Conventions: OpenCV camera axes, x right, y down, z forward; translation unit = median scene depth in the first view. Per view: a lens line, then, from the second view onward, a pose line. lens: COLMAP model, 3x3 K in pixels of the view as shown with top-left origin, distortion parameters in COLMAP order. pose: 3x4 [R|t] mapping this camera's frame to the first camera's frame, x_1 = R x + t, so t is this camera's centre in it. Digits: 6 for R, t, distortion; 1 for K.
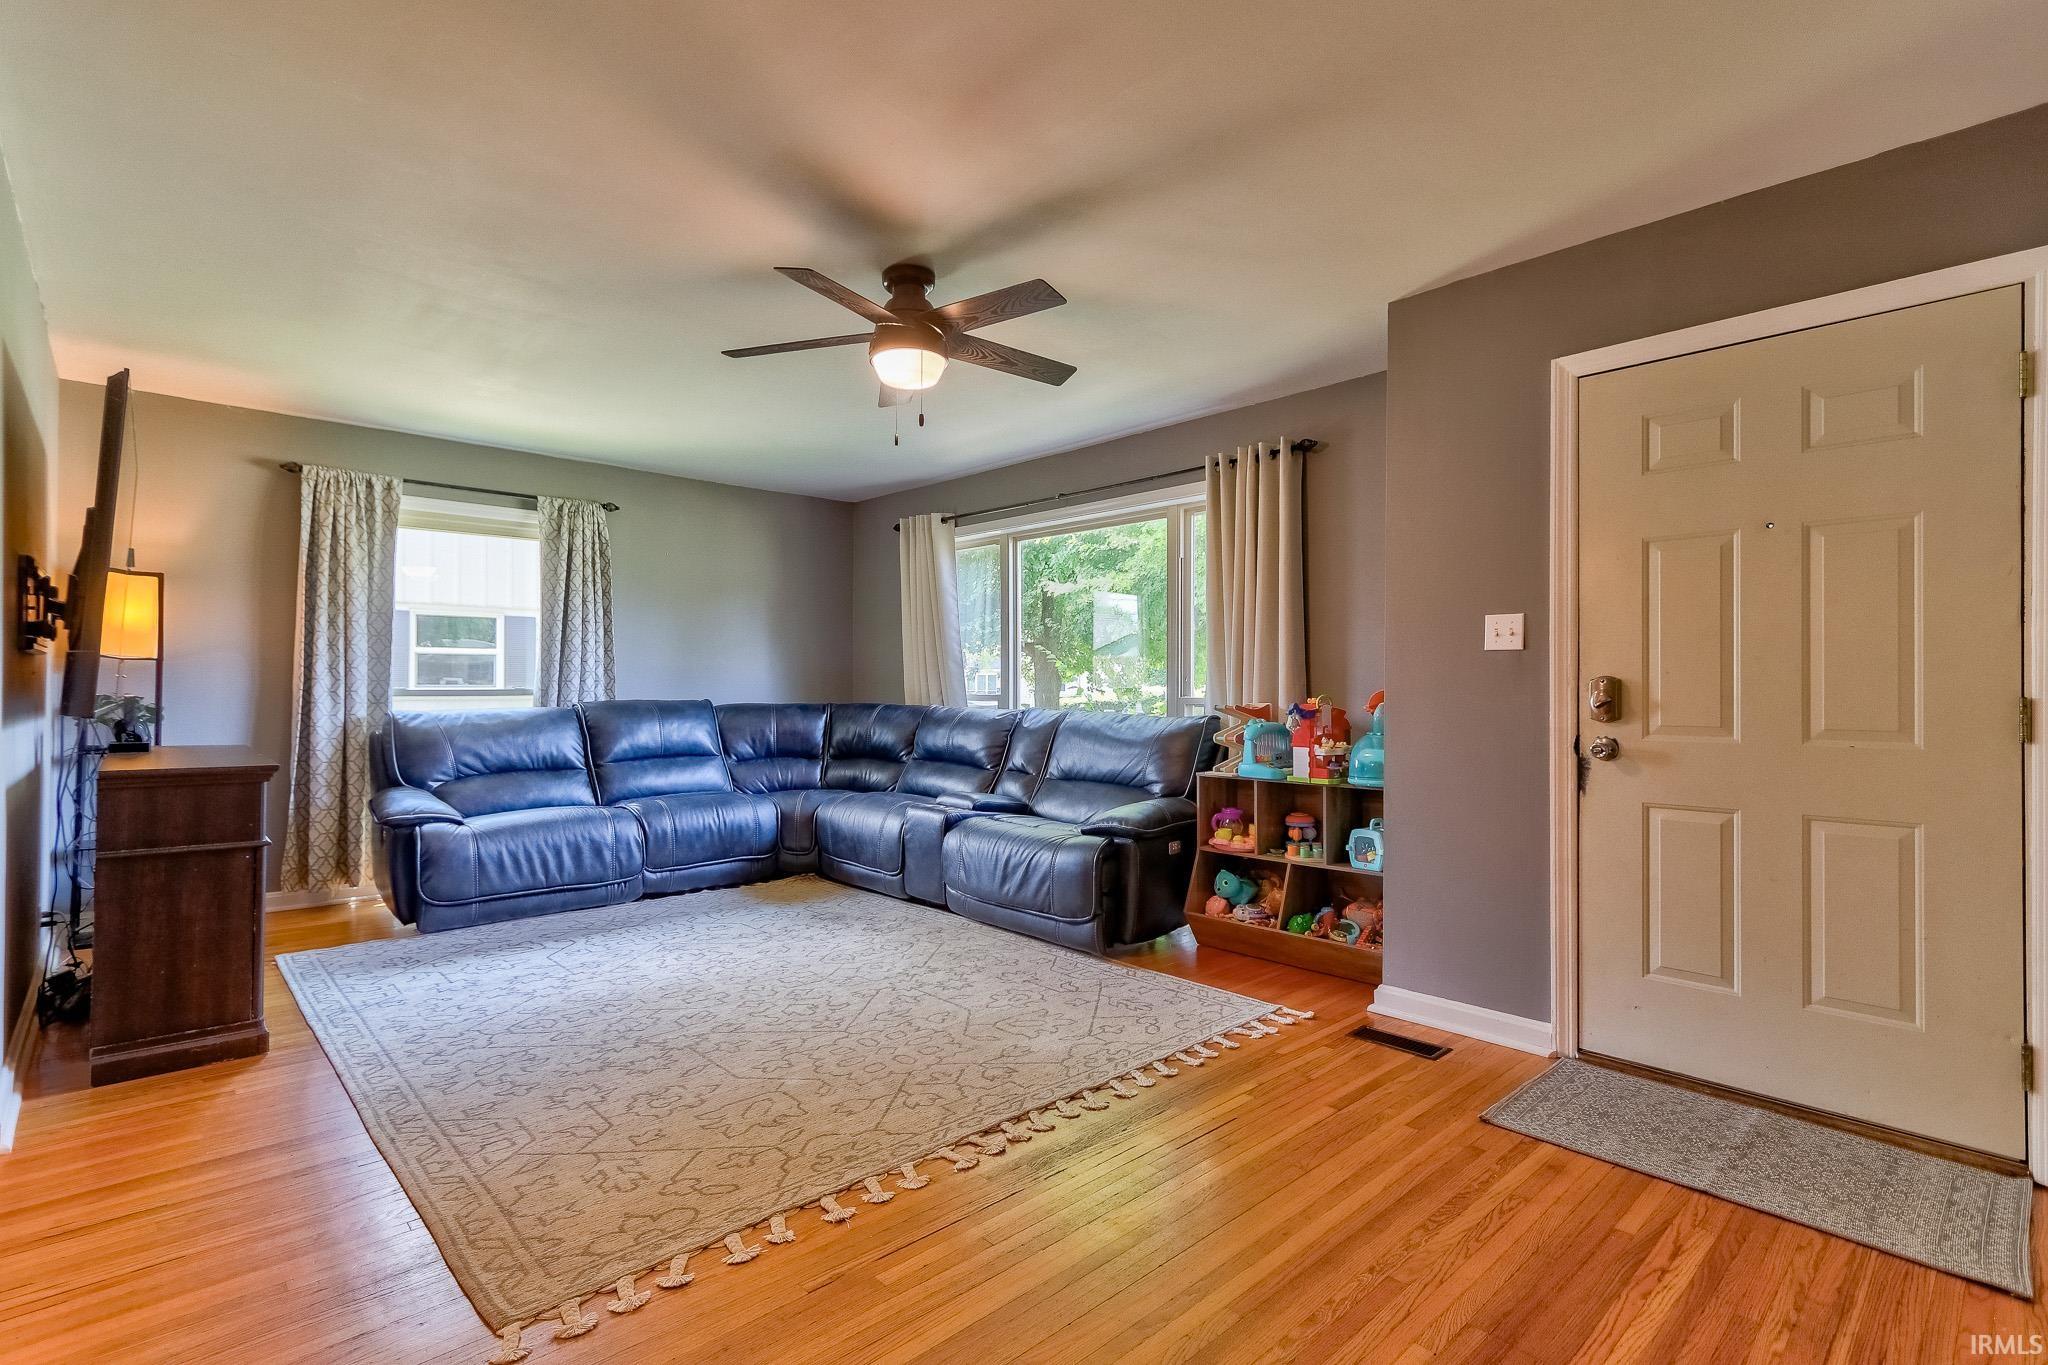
lens RADIAL K [[937.8, 0, 1024.0], [0, 937.8, 682.5], [0, 0, 1]] dist [0.000899, 0.000554]
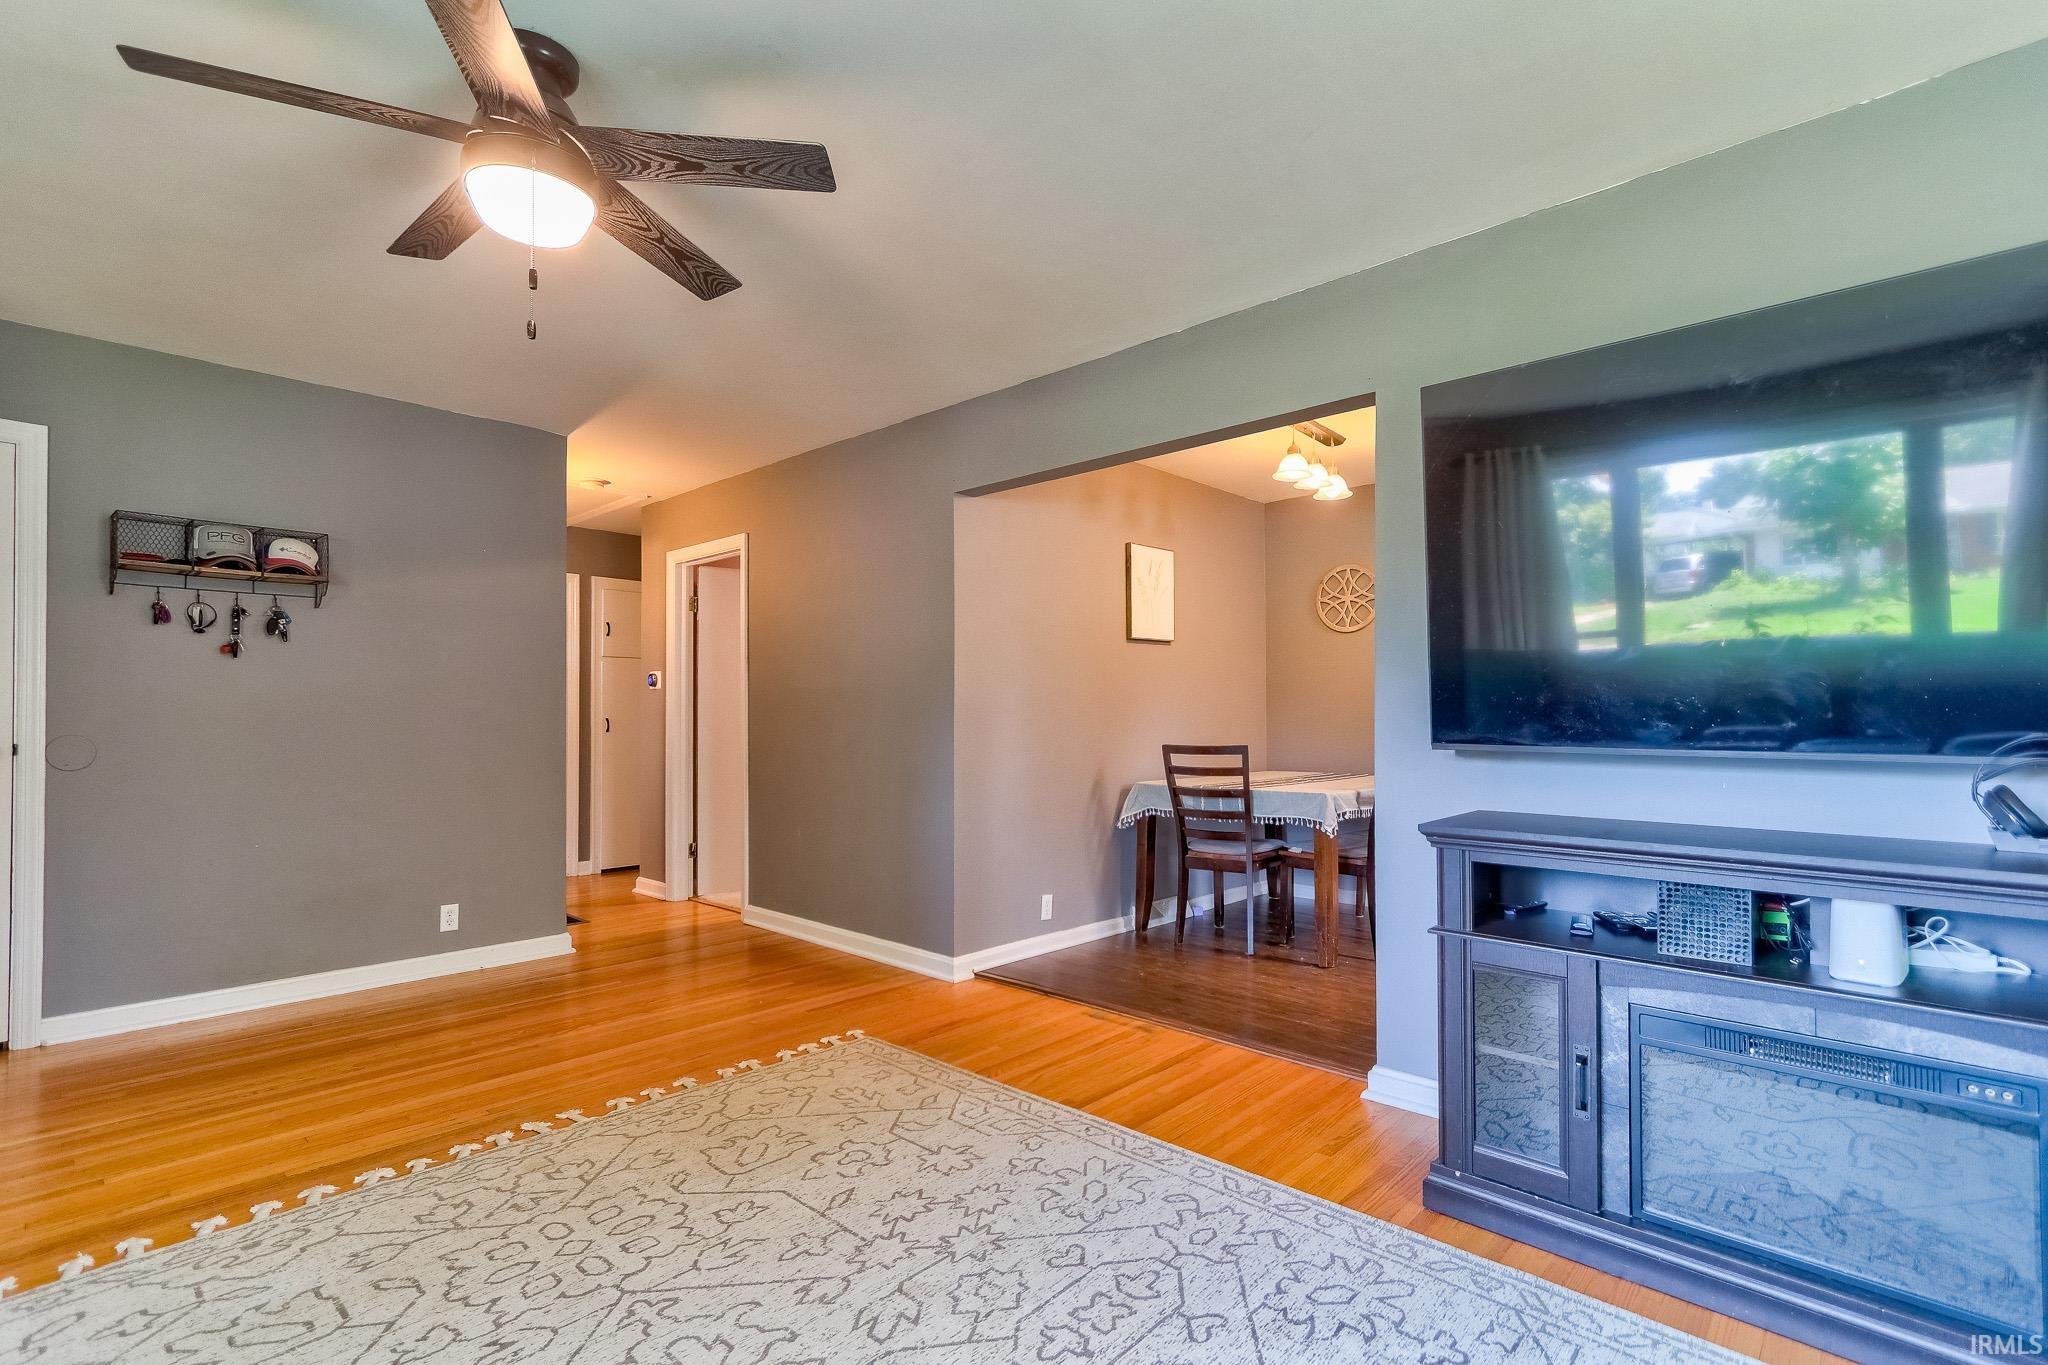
lens RADIAL K [[968.0, 0, 1024.0], [0, 968.0, 682.5], [0, 0, 1]] dist [0.002023, 0.000288]
pose [[-0.998376, -0.008749, -0.056296, -0.268207], [-0.006673, 0.999295, -0.036948, 0.002703], [0.056580, -0.036512, -0.997730, 1.083410]]
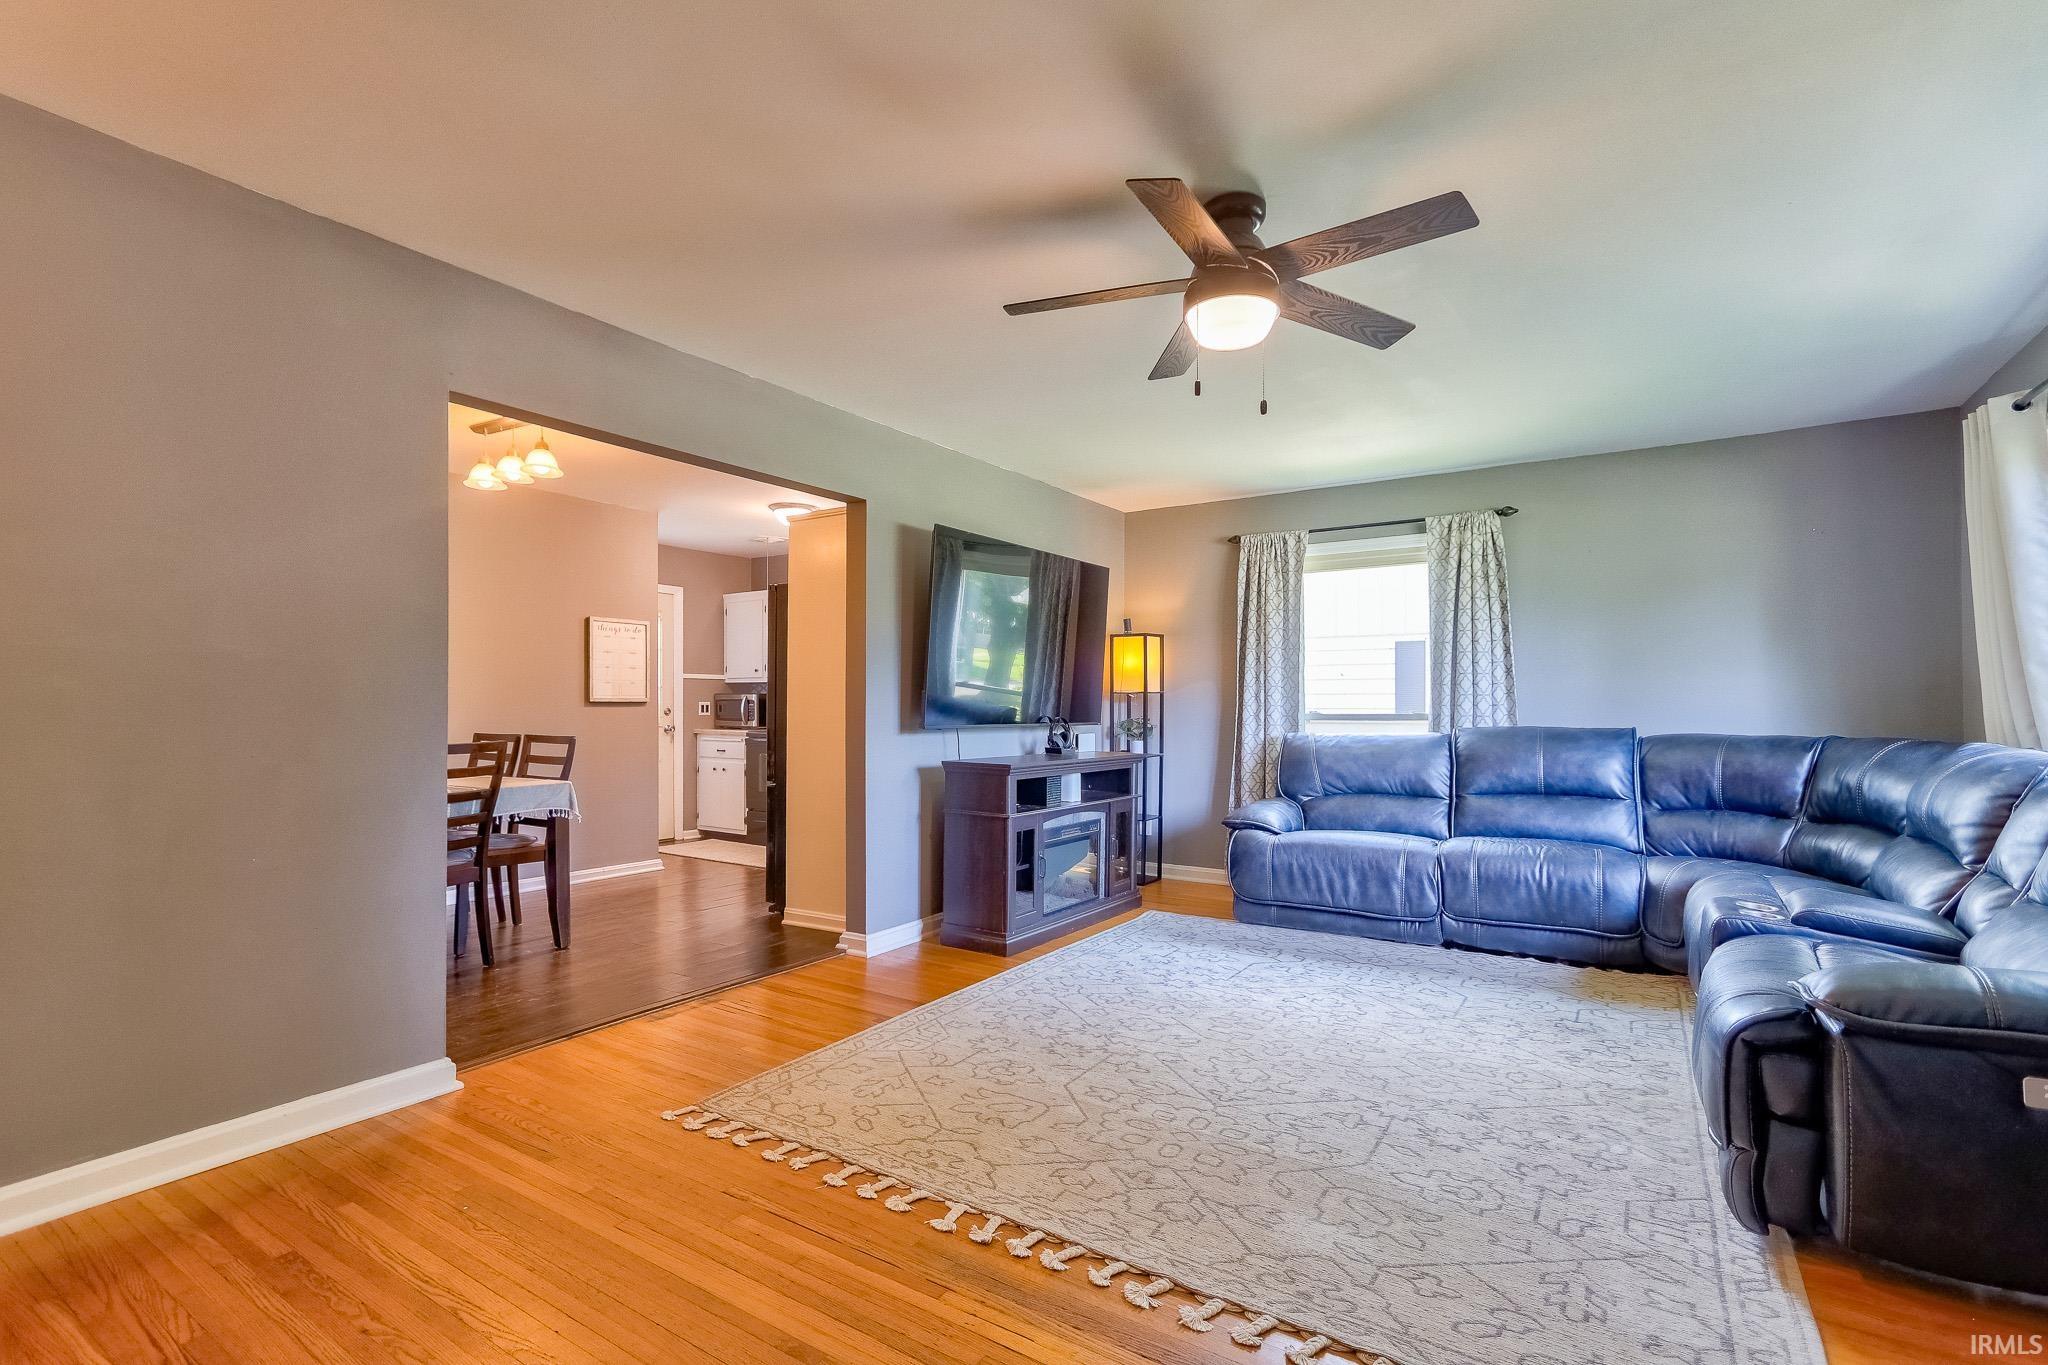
lens RADIAL K [[968.0, 0, 1024.0], [0, 968.0, 682.5], [0, 0, 1]] dist [0.002023, 0.000288]
pose [[0.238040, -0.030972, -0.970761, 0.425415], [0.003439, 0.999512, -0.031046, 0.005230], [0.971249, 0.004052, 0.238031, 0.403594]]
